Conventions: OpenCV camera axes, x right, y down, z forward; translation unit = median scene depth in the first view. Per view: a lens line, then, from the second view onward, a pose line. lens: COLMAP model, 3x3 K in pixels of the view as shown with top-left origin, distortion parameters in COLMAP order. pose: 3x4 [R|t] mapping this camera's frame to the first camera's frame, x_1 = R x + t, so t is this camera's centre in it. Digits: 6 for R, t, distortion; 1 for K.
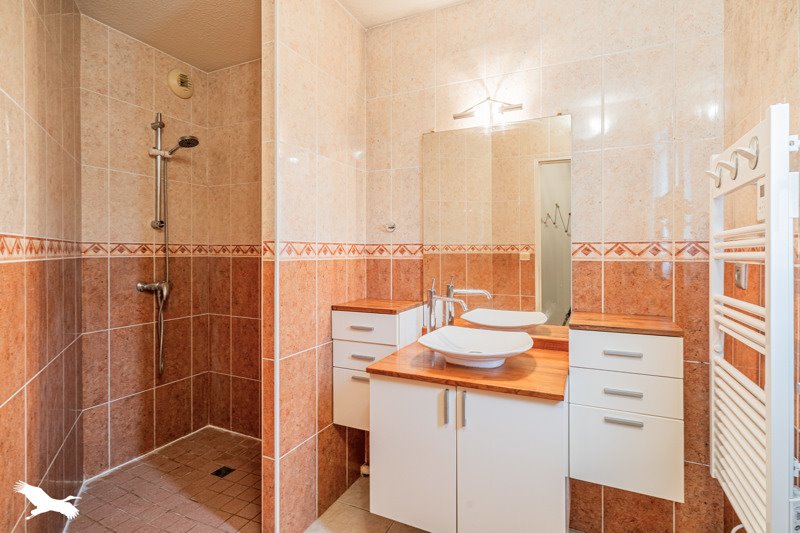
lens RADIAL K [[390.9, 0, 405.1], [0, 390.9, 260.9], [0, 0, 1]] dist [0.000602, 0.000389]
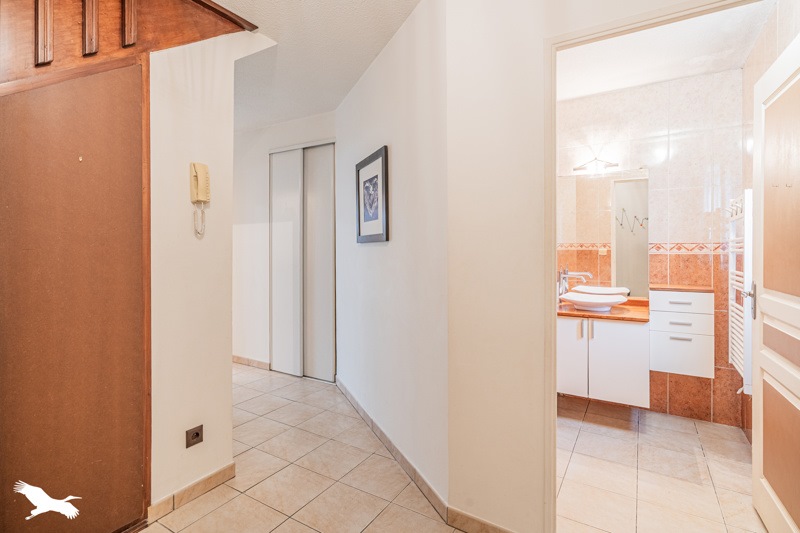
lens RADIAL K [[390.9, 0, 397.2], [0, 390.9, 261.4], [0, 0, 1]] dist [0.000602, 0.000389]
pose [[0.992280, -0.001685, -0.124008, -0.493549], [0.002805, 0.999957, 0.008853, 0.015130], [0.123988, -0.009133, 0.992242, -0.907192]]
